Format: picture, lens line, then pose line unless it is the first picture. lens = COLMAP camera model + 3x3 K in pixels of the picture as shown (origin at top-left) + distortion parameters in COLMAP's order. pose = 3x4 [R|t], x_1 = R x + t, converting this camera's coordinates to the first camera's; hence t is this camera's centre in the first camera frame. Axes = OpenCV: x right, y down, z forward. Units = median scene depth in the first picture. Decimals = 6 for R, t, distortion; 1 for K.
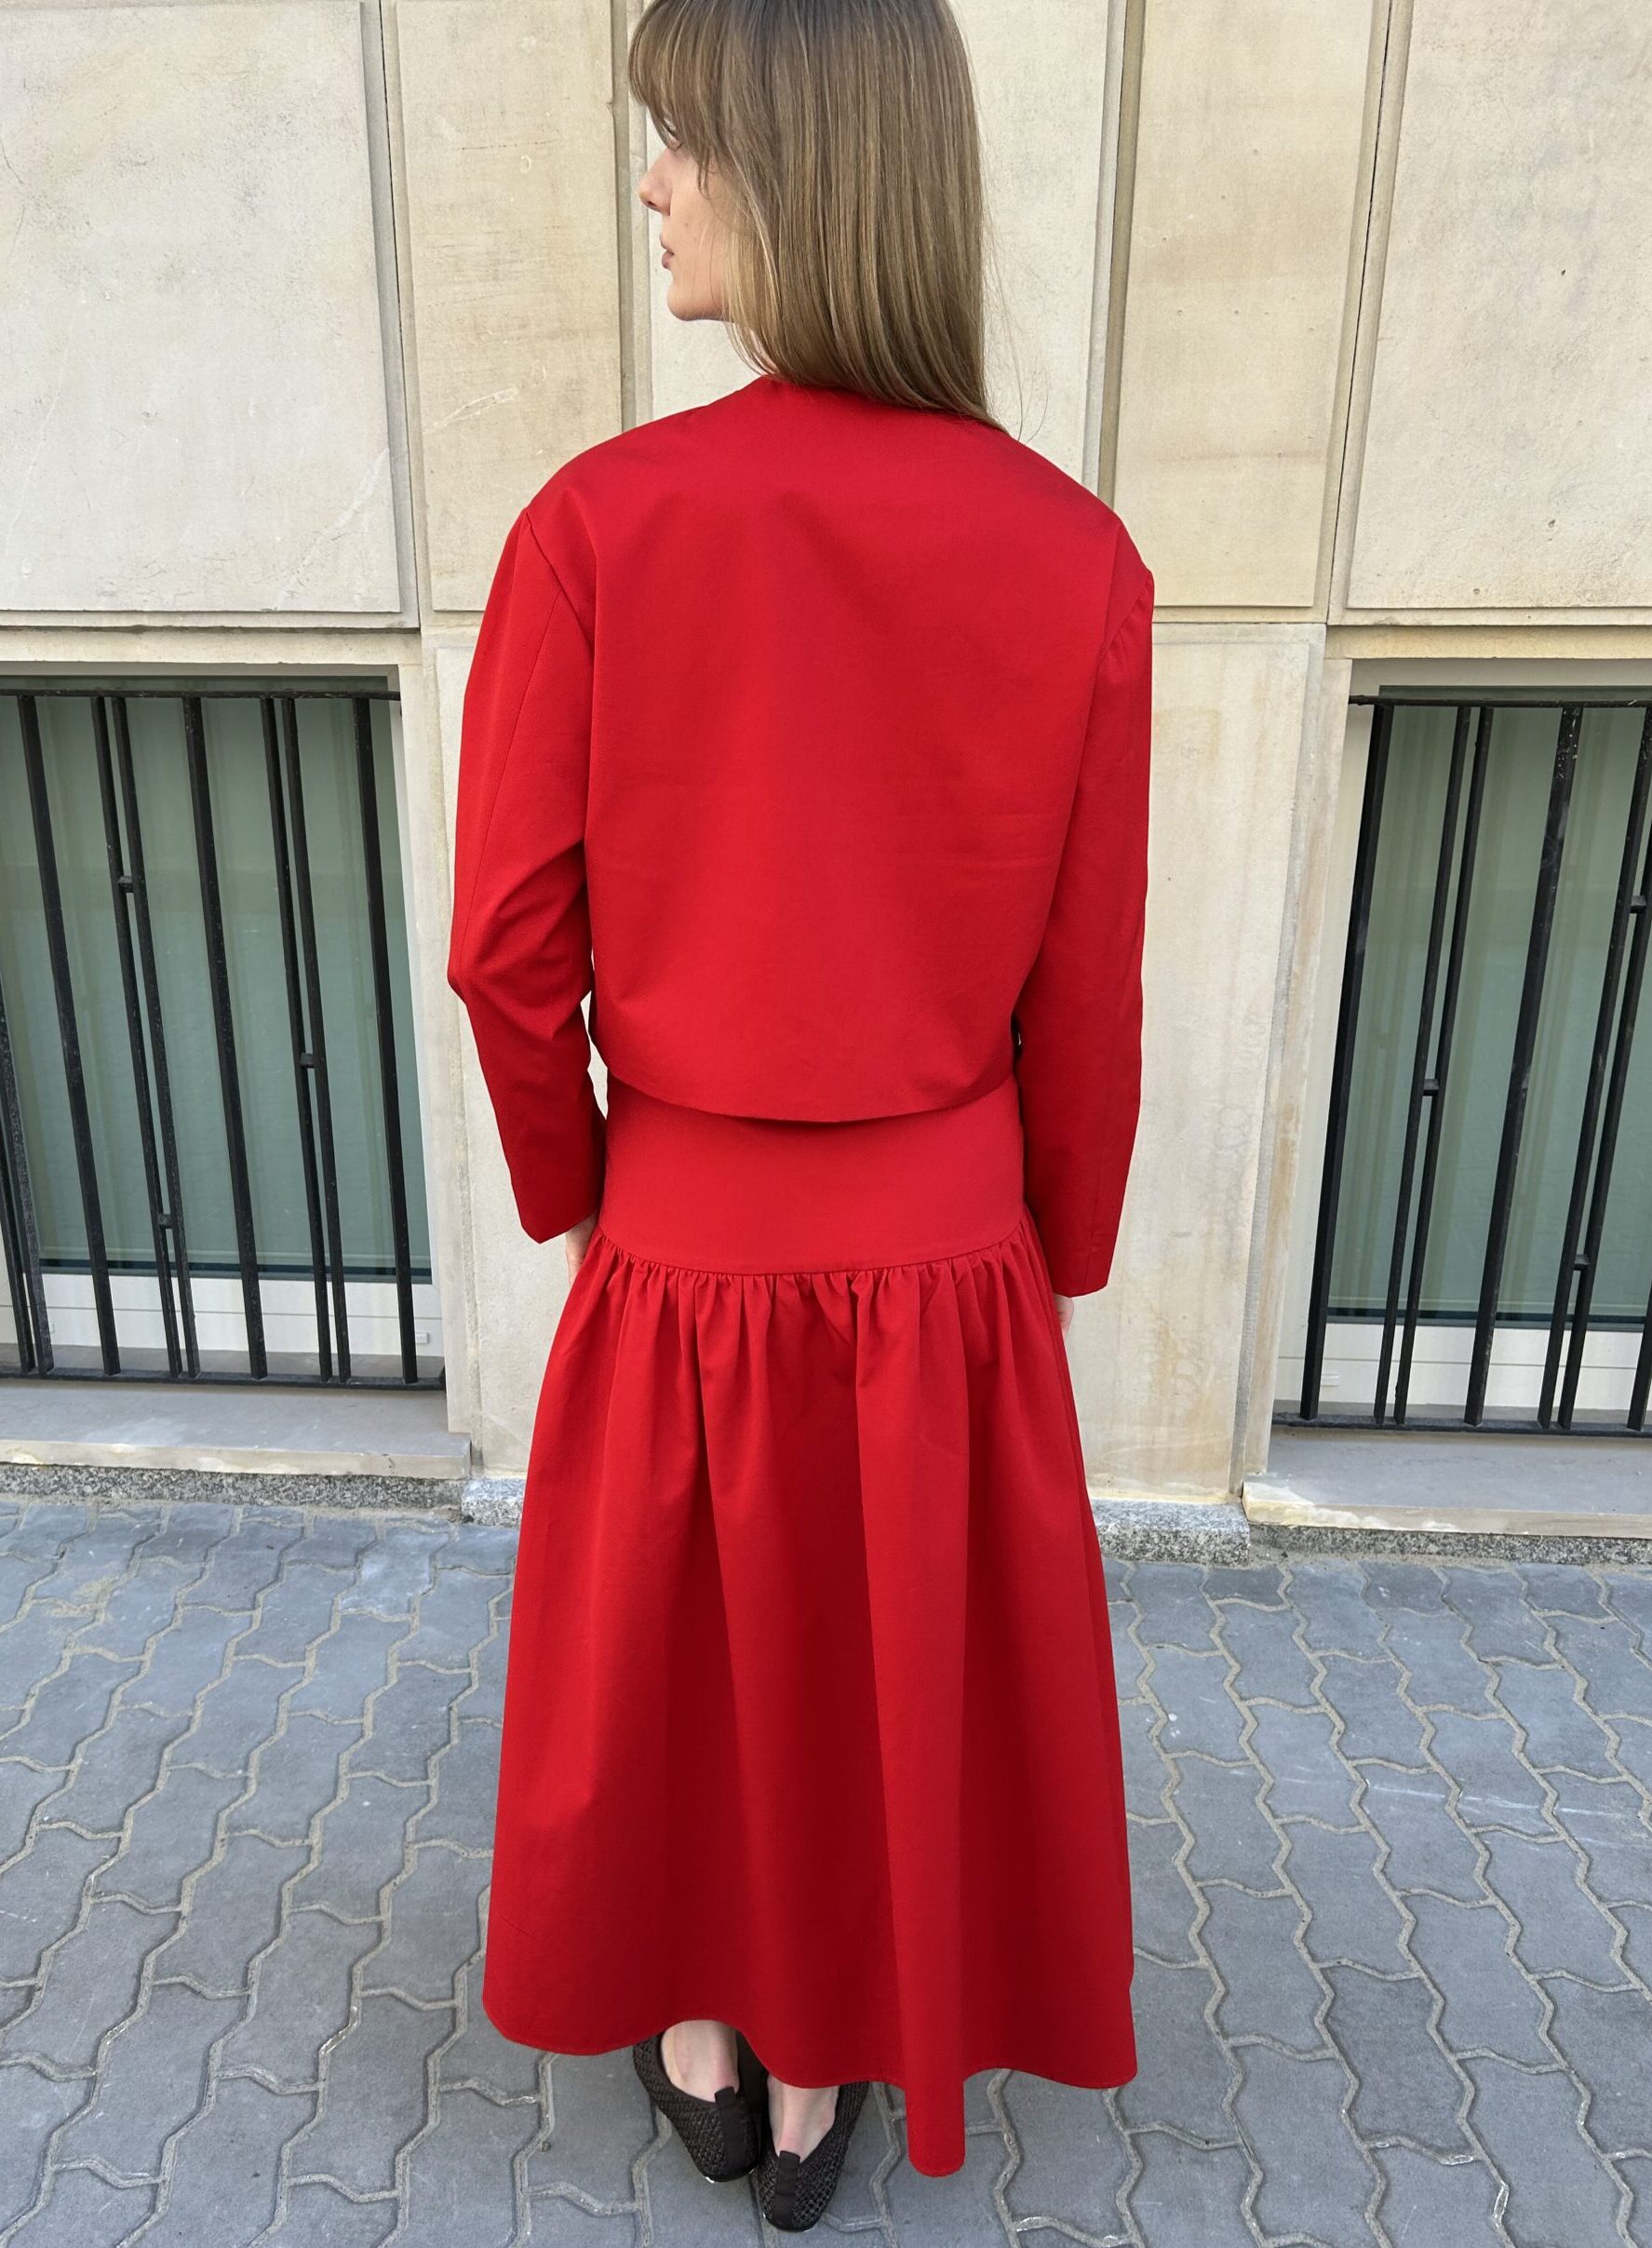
lens RADIAL K [[1806.4, 0, 759.9], [0, 1806.4, 1188.8], [0, 0, 1]] dist [0.032606, -0.045444]
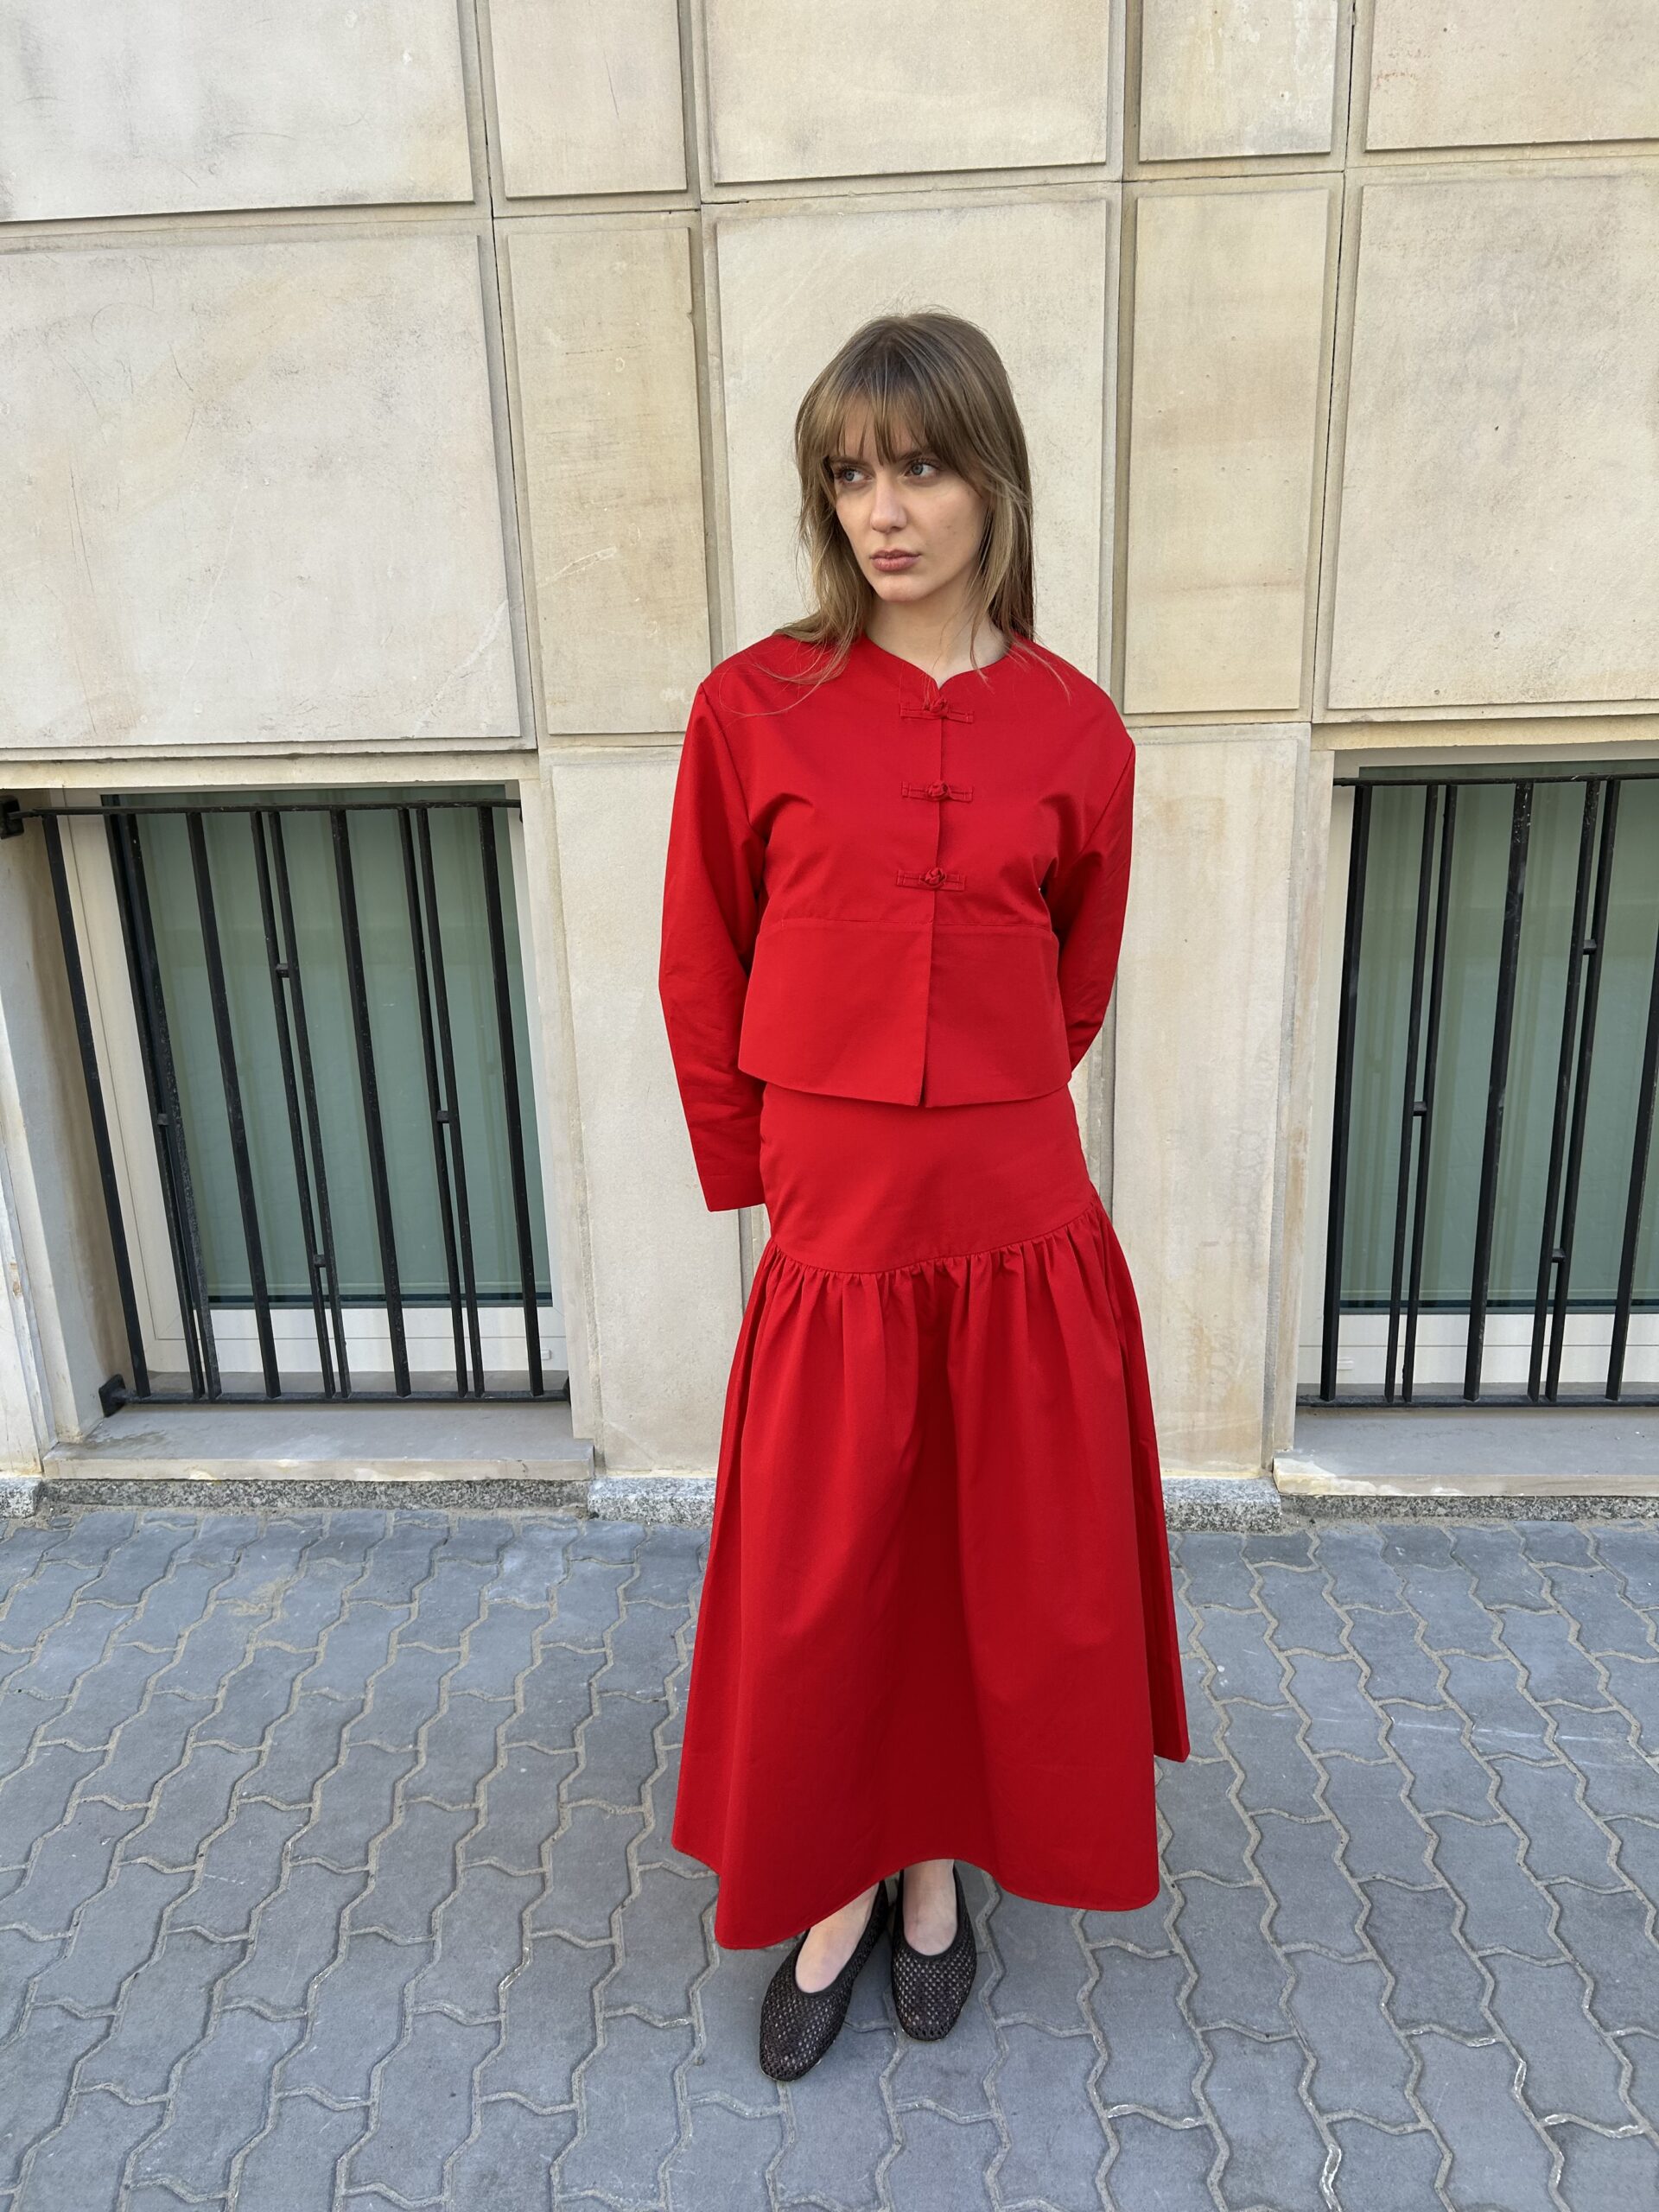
lens RADIAL K [[1673.3, 0, 825.0], [0, 1673.3, 1125.0], [0, 0, 1]] dist [0.027963, -0.038709]
pose [[0.999389, -0.034085, 0.007691, -0.019398], [0.034350, 0.998705, -0.037530, -0.021010], [-0.006401, 0.037771, 0.999266, -0.073784]]
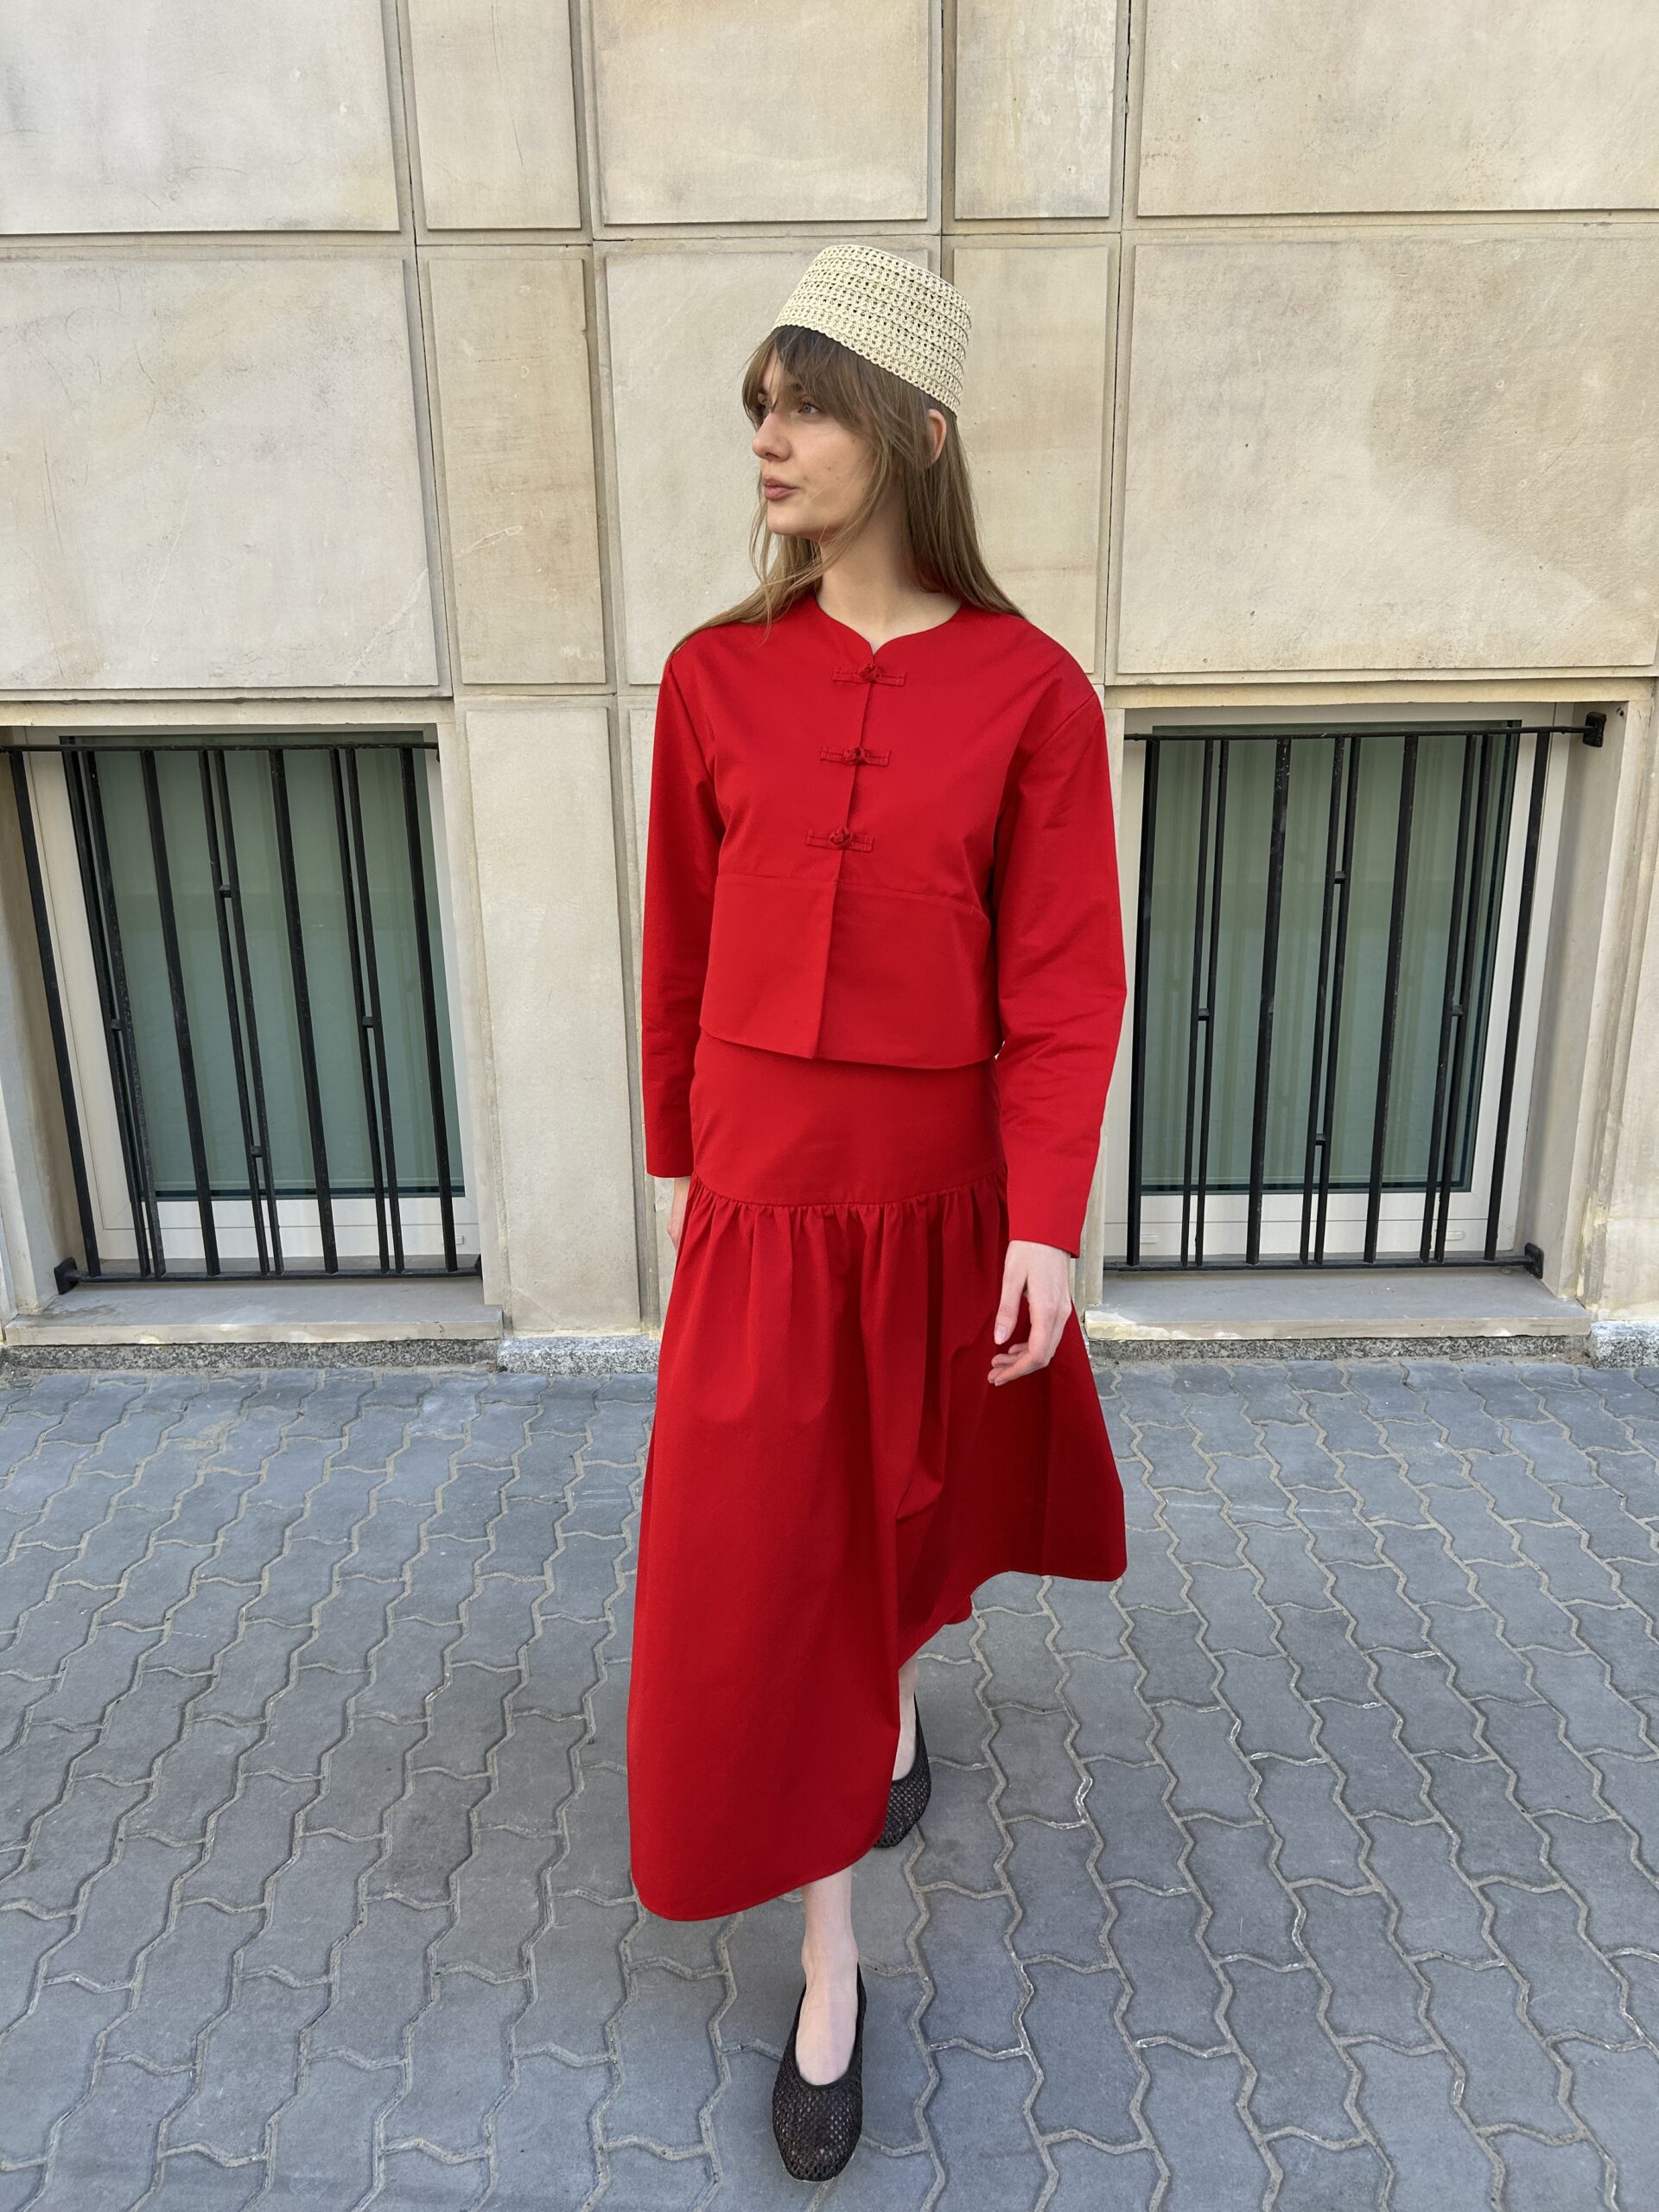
lens RADIAL K [[1673.3, 0, 847.4], [0, 1673.3, 1111.4], [0, 0, 1]] dist [0.027963, -0.038709]
pose [[0.996498, -0.035280, 0.075811, 0.001317], [0.038425, 0.998443, -0.040430, 0.066630], [-0.074267, 0.043201, 0.996302, -0.274430]]
